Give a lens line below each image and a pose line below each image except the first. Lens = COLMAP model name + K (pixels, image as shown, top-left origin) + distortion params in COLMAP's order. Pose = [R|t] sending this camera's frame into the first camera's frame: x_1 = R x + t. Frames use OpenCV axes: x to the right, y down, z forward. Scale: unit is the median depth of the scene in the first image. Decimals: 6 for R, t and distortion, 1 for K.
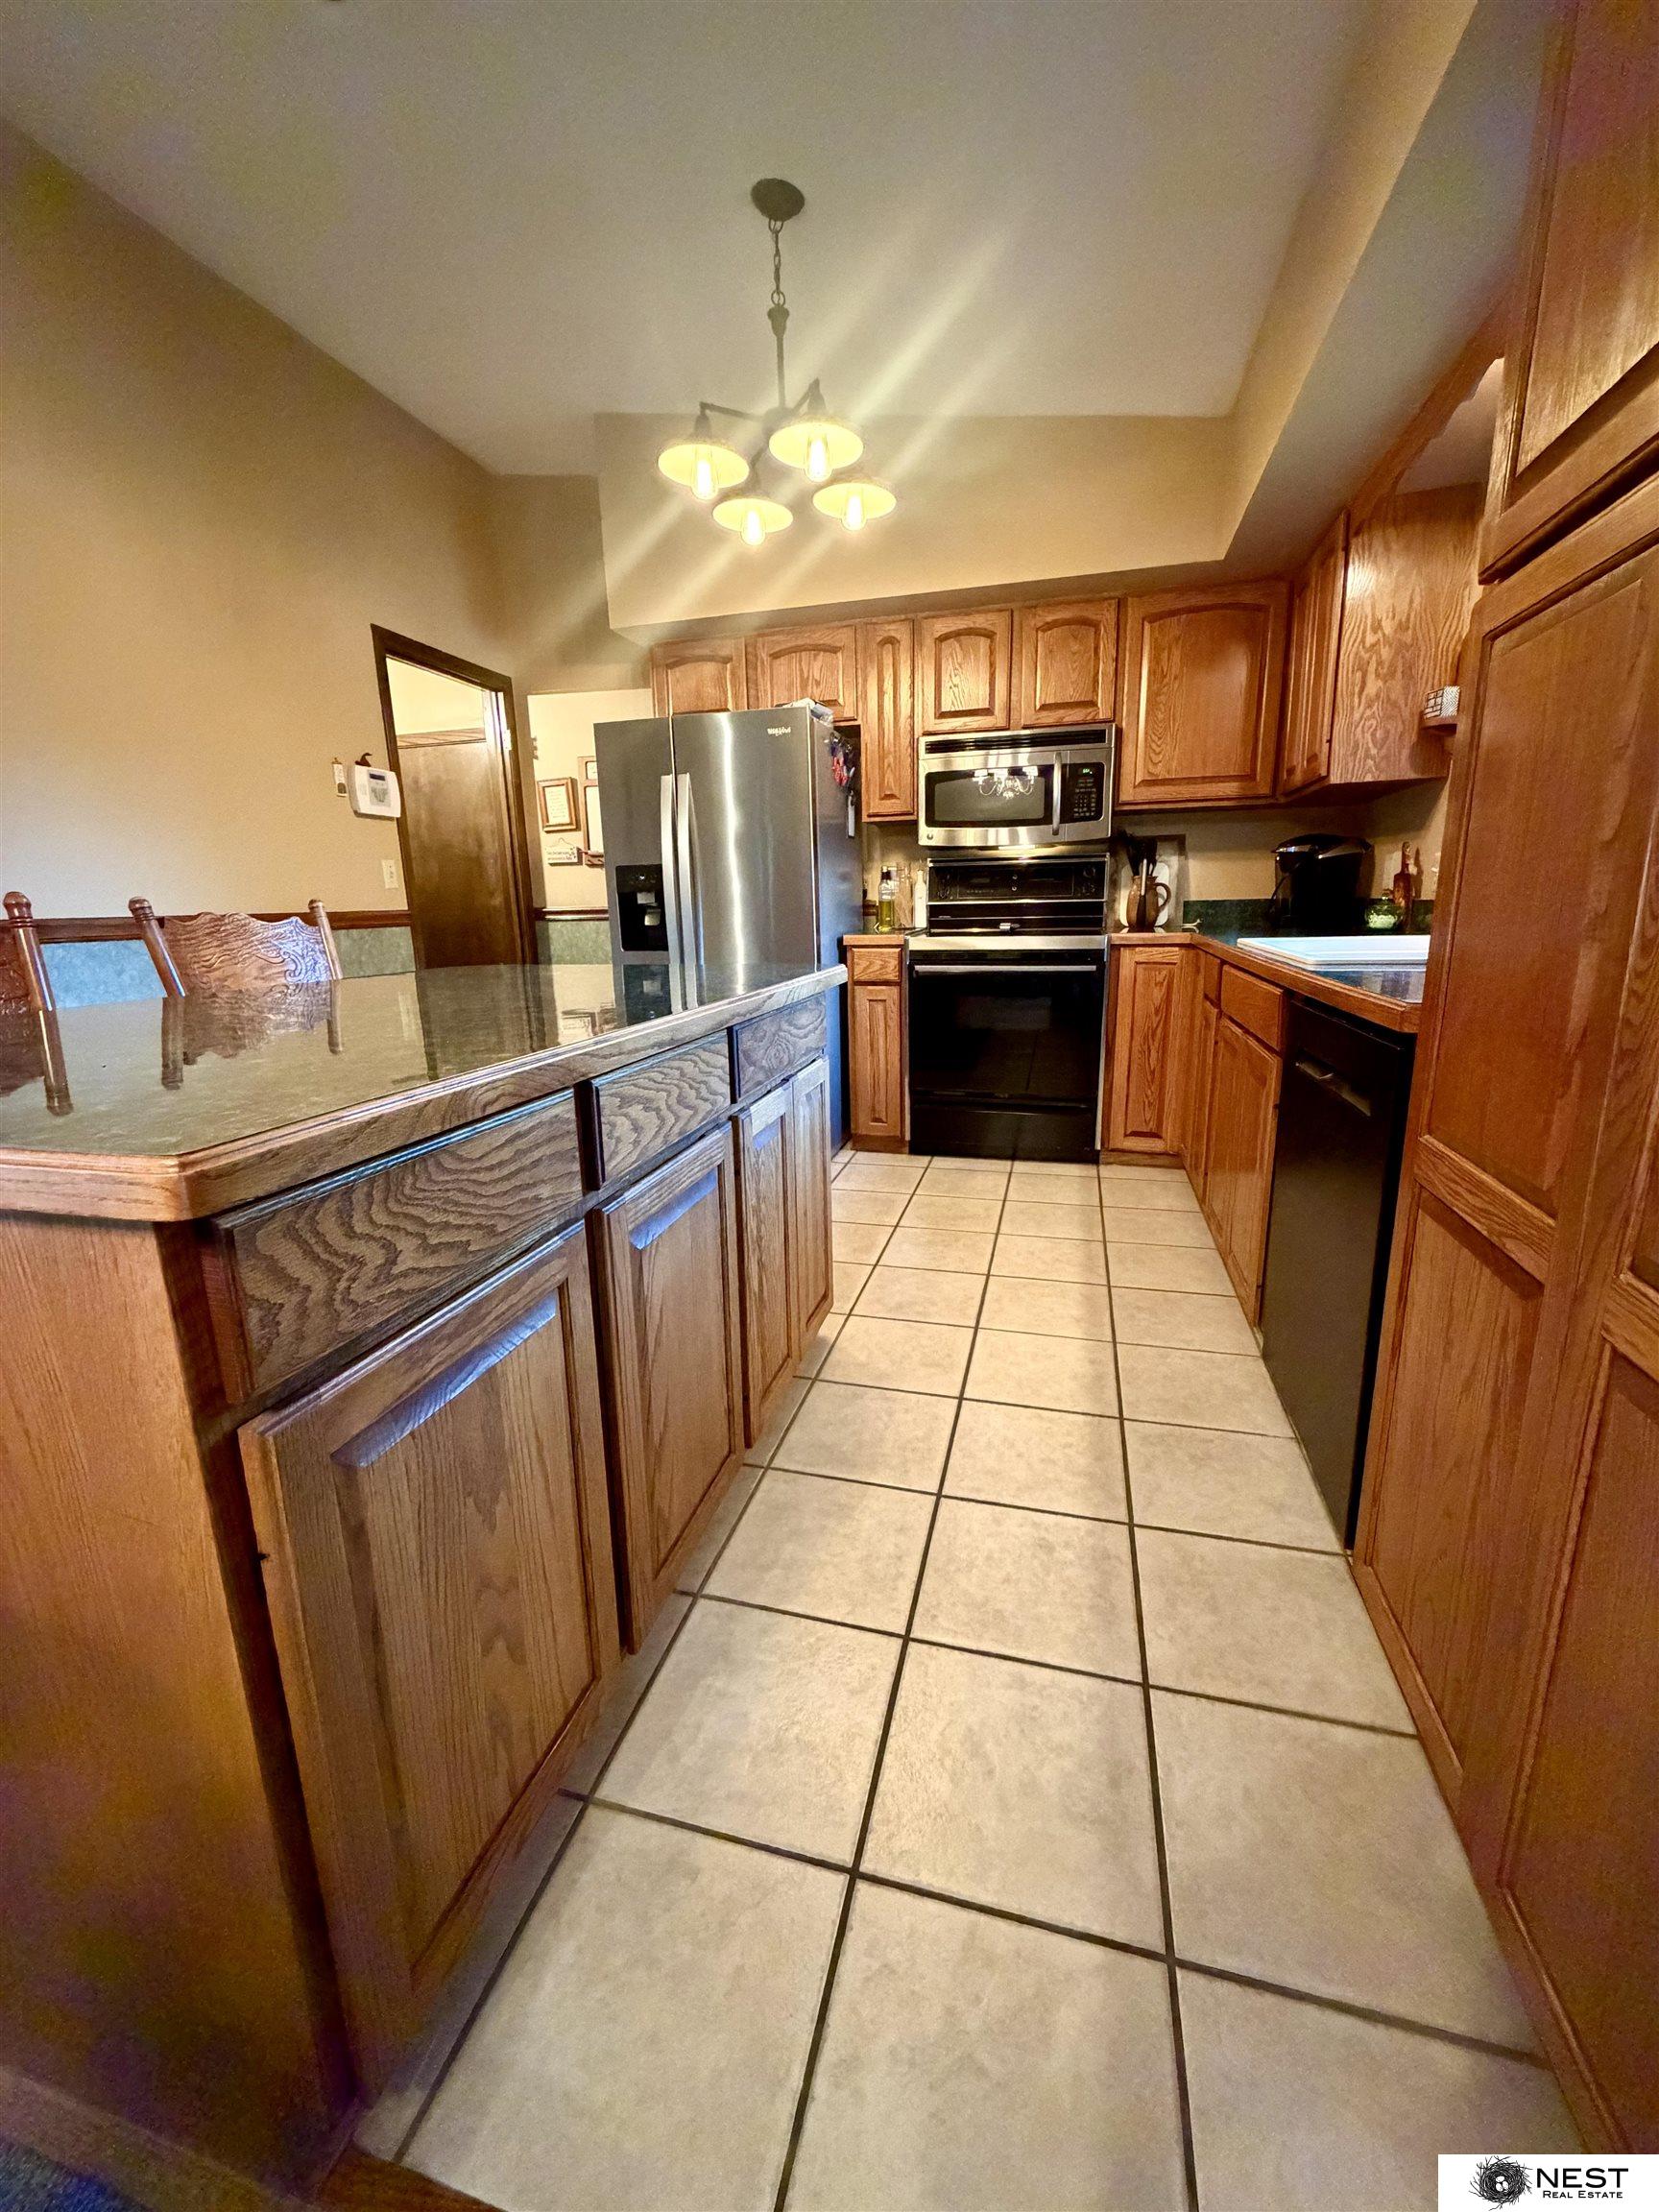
lens RADIAL K [[881.8, 0, 821.4], [0, 881.8, 1103.3], [0, 0, 1]] dist [0.001101, 0.000364]
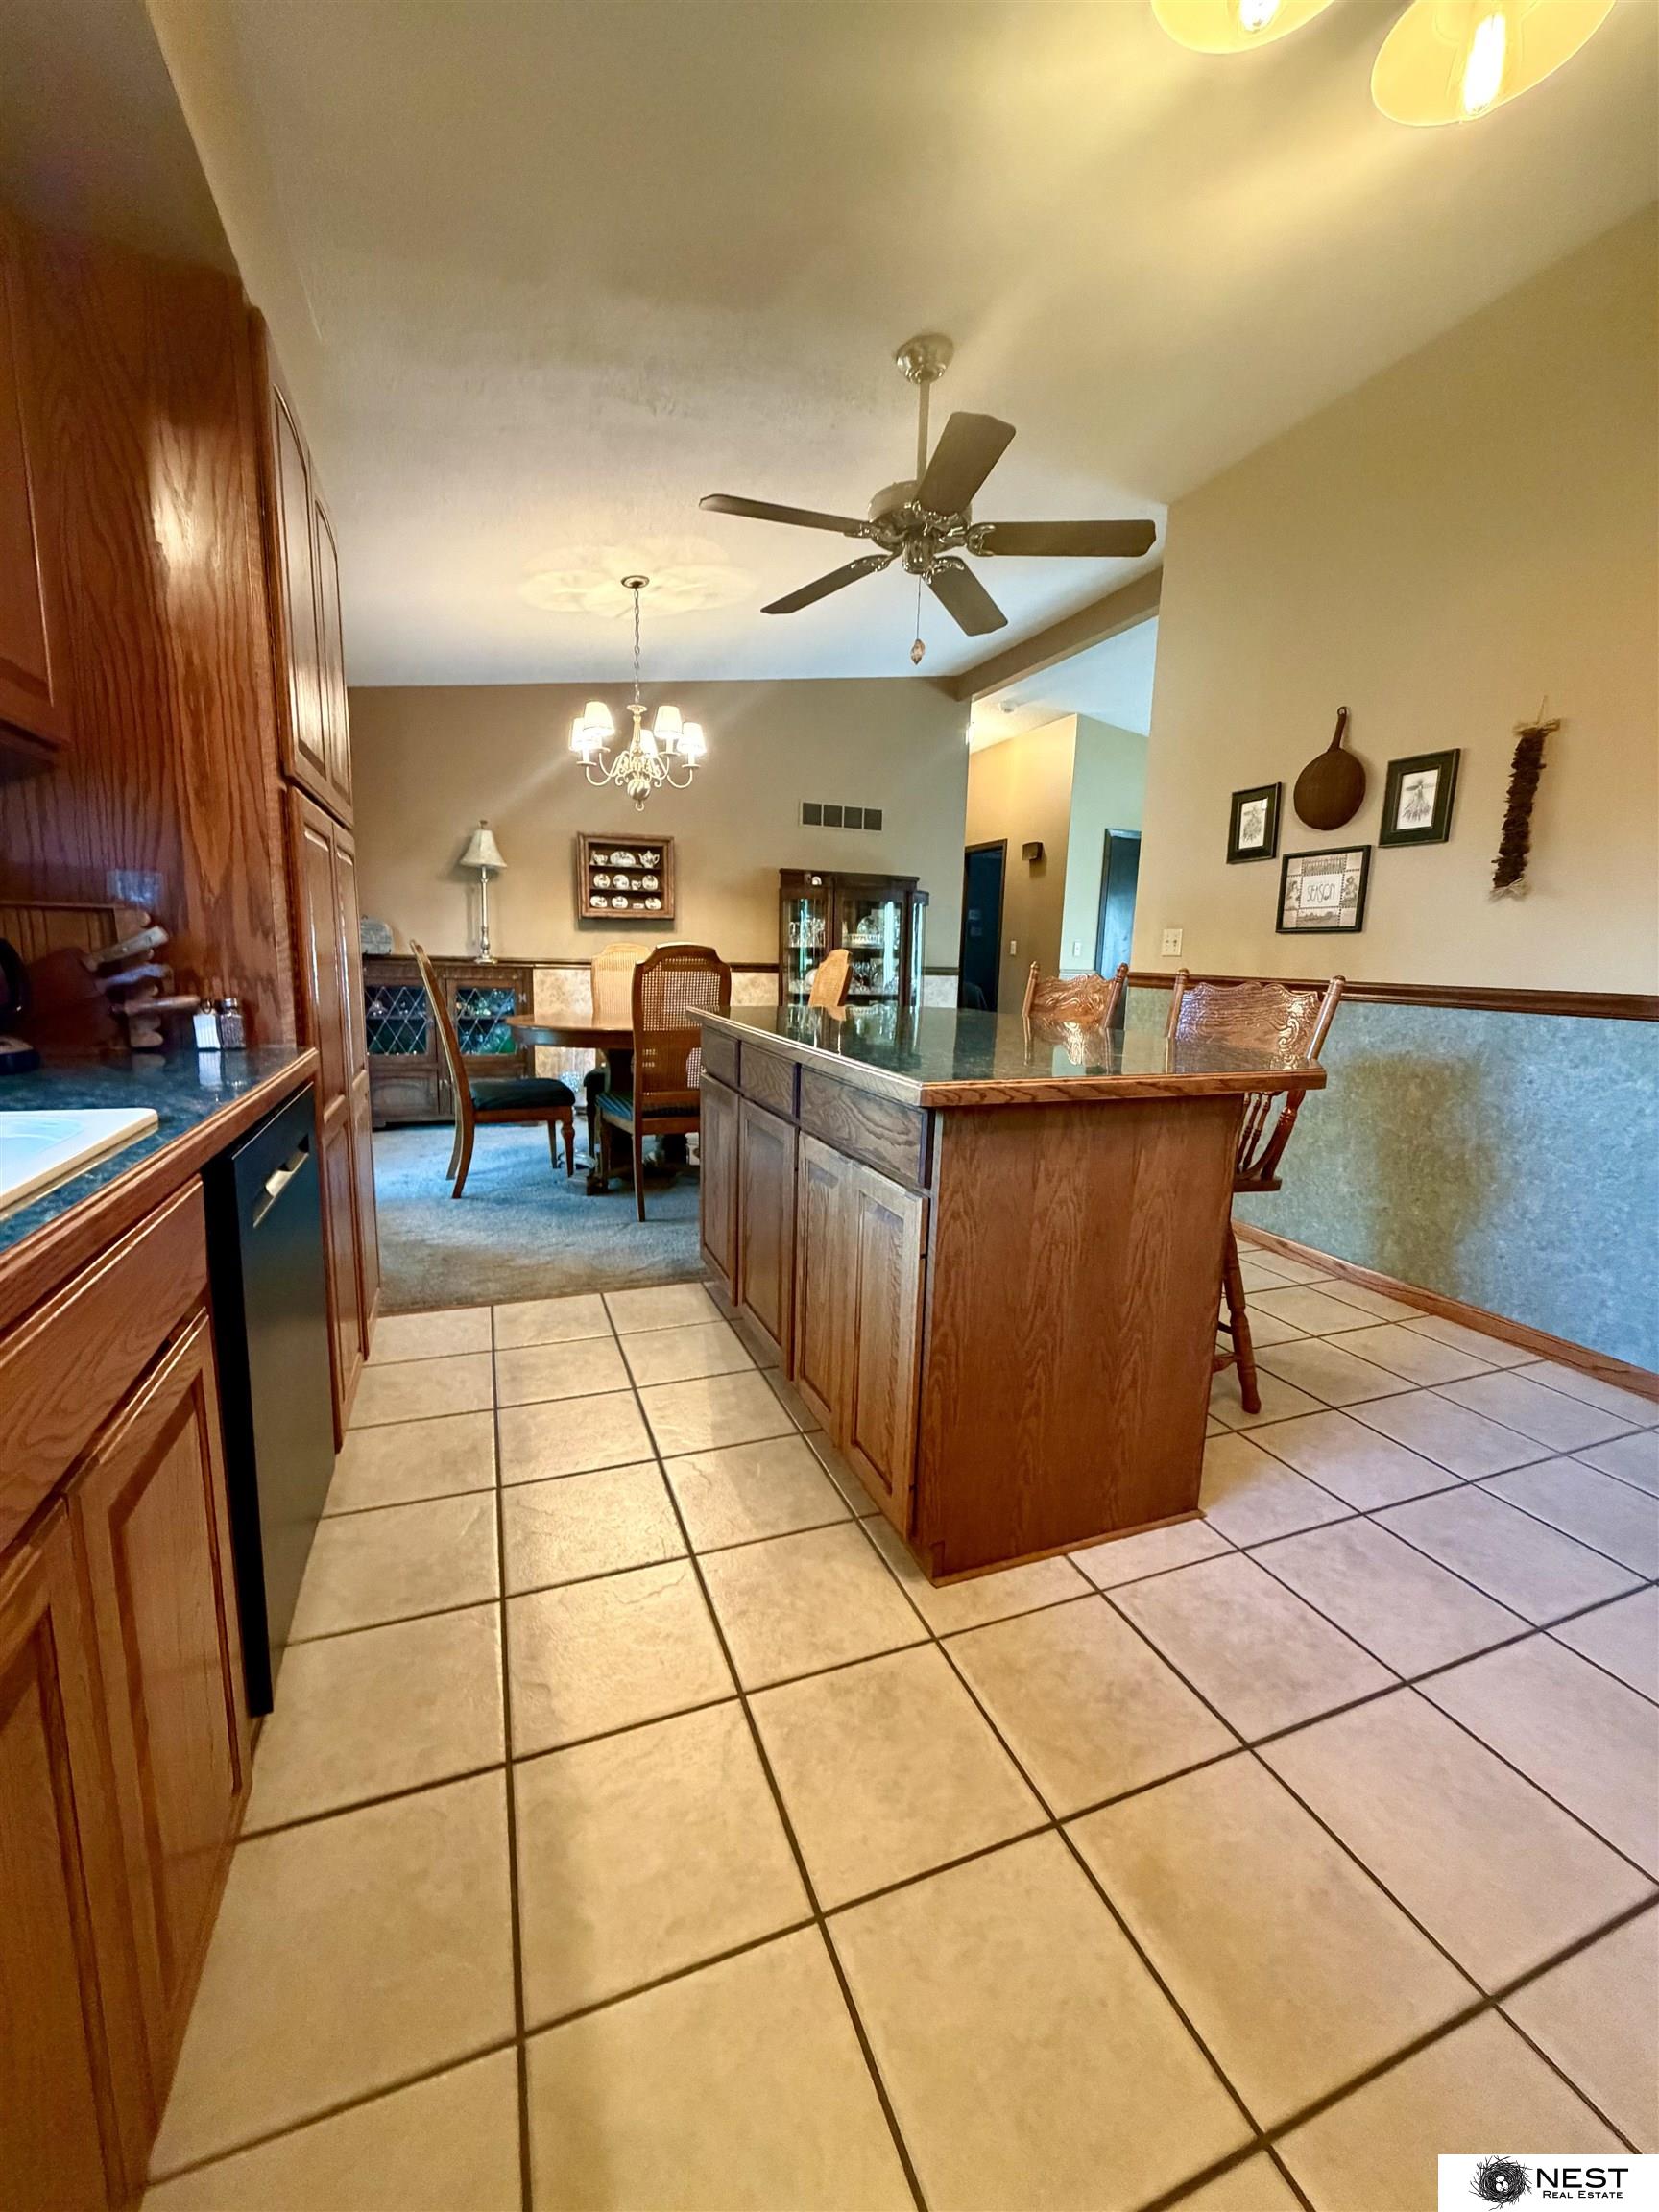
lens RADIAL K [[885.3, 0, 829.5], [0, 885.3, 1106.0], [0, 0, 1]] dist [-0.000091, -0.000122]
pose [[-0.798936, 0.103012, -0.592528, 0.279331], [-0.145696, 0.922724, 0.356866, -0.213500], [0.583502, 0.371442, -0.722189, 0.830602]]
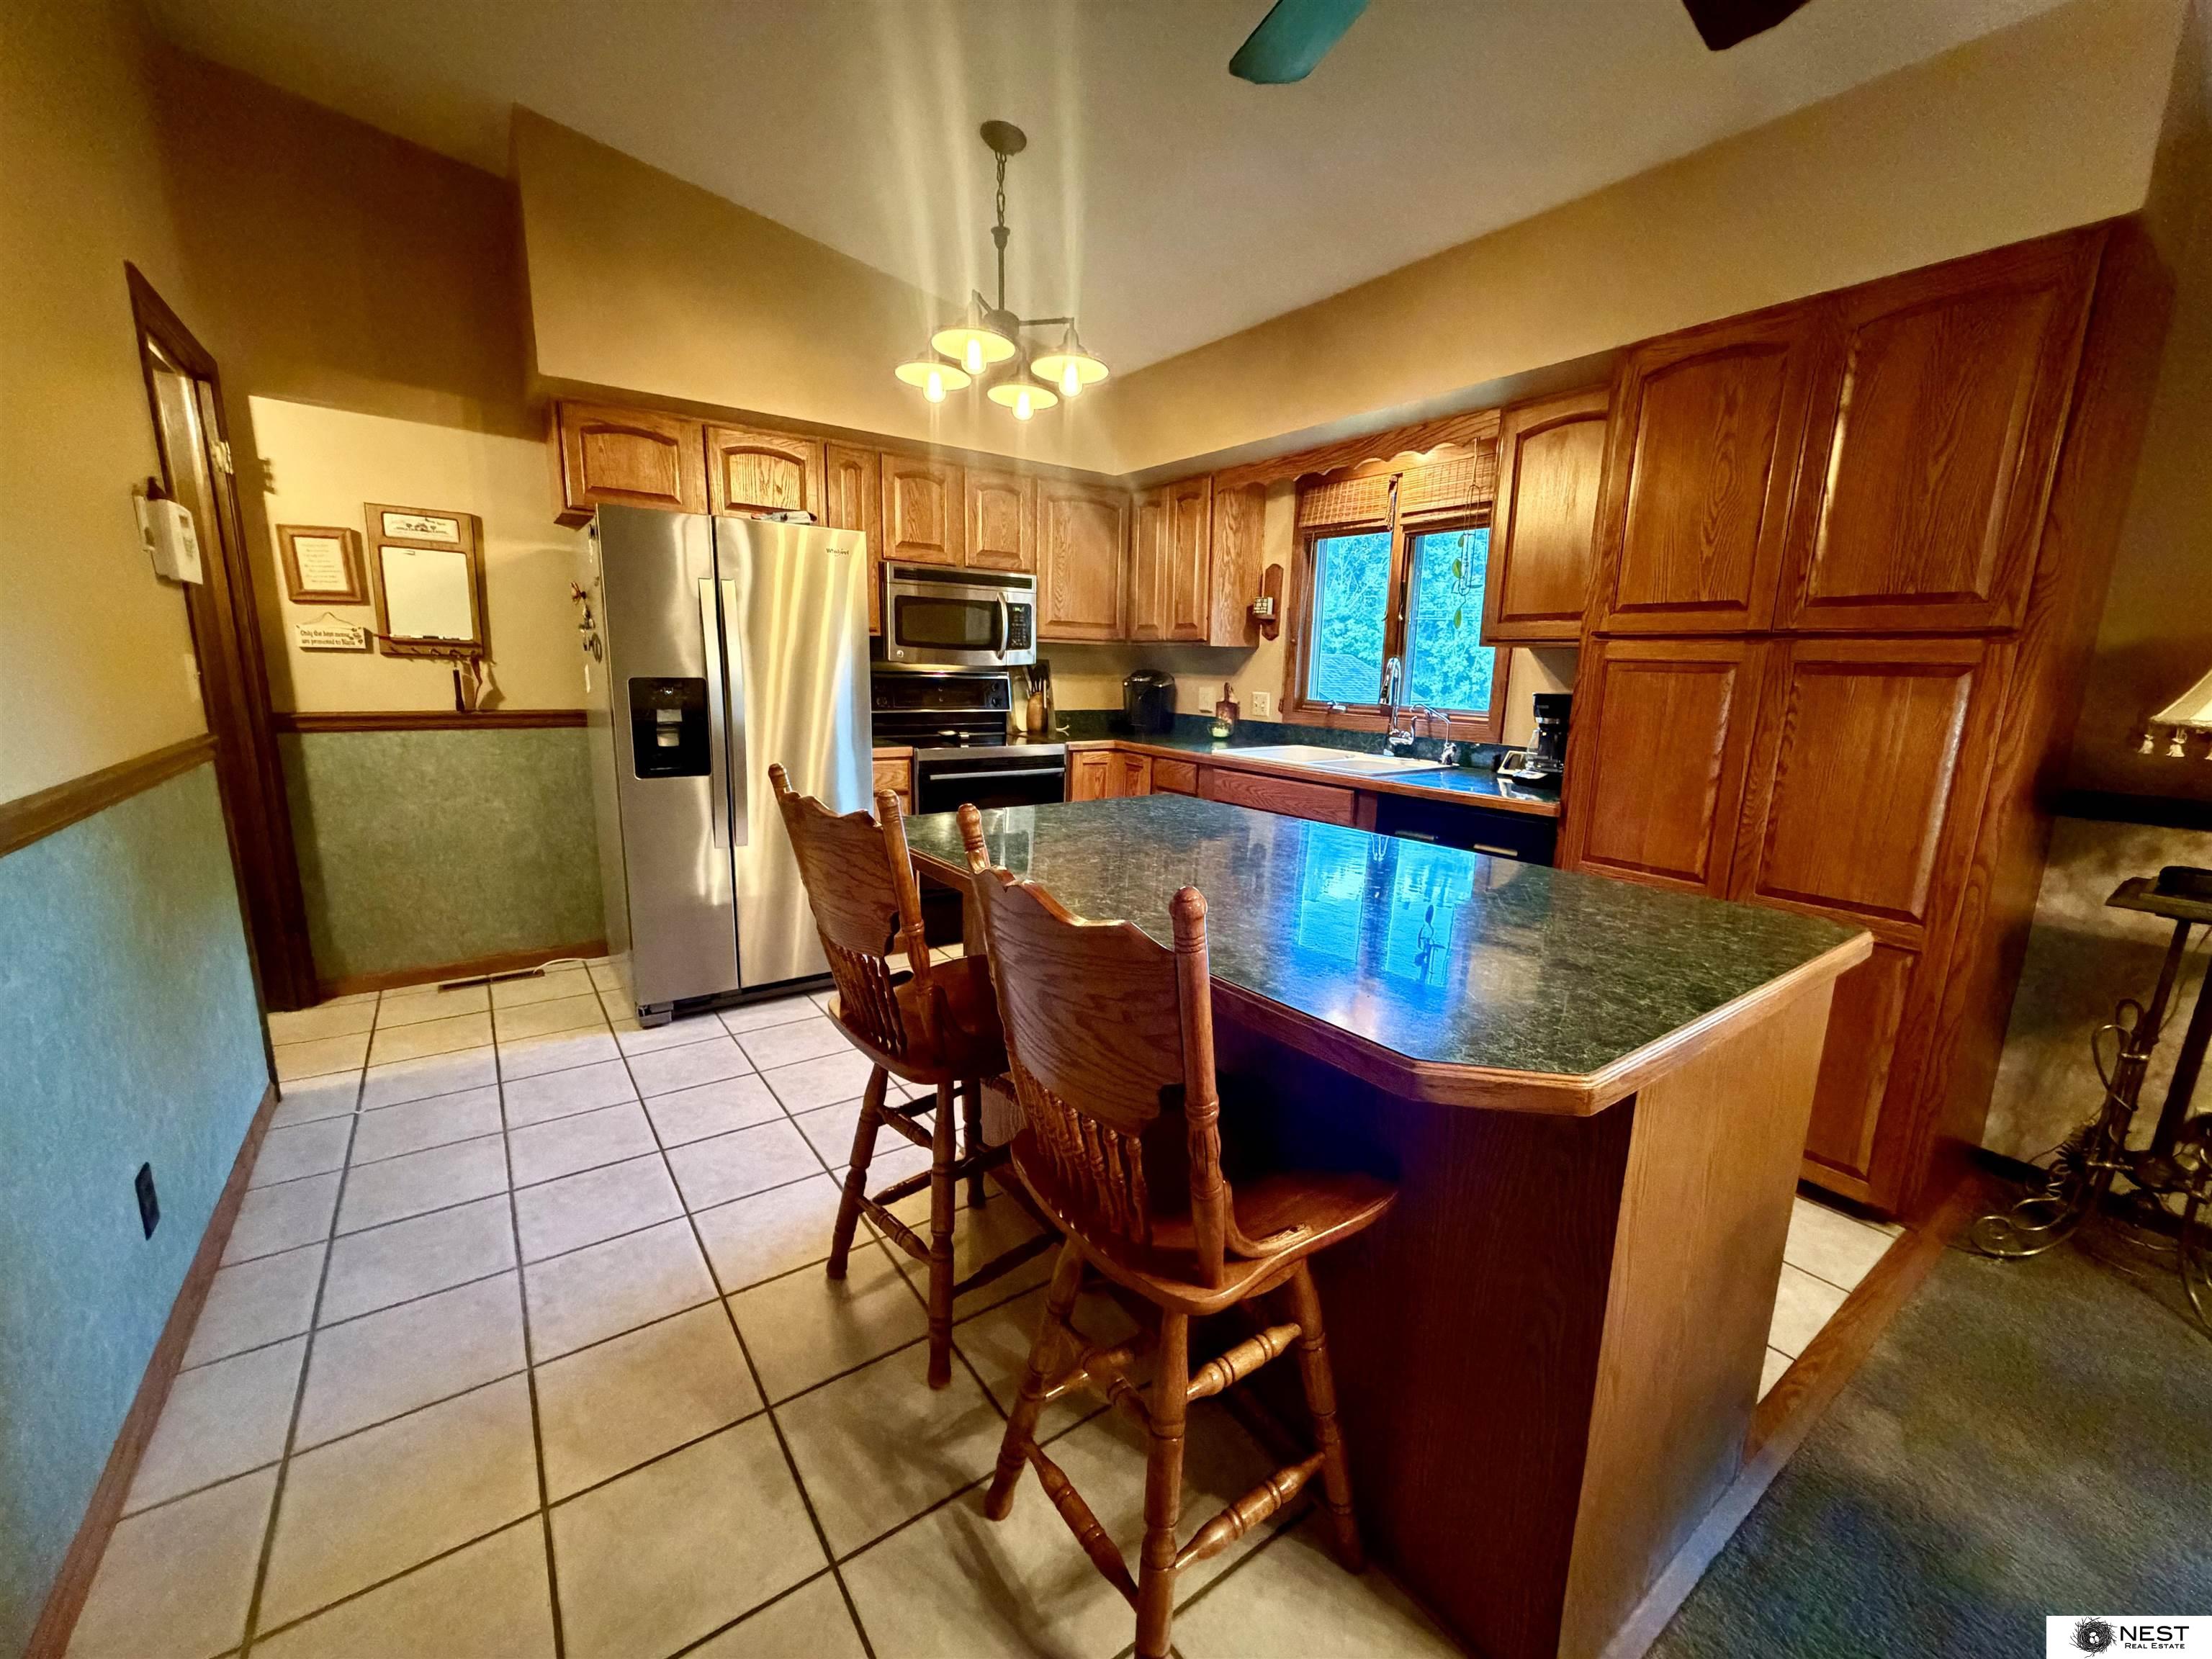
lens RADIAL K [[881.8, 0, 1102.1], [0, 881.8, 835.8], [0, 0, 1]] dist [0.001101, 0.000364]
pose [[0.629680, -0.114361, 0.768391, -0.590728], [0.136833, 0.989968, 0.035207, -0.089751], [-0.764709, 0.082972, 0.639011, 0.147309]]
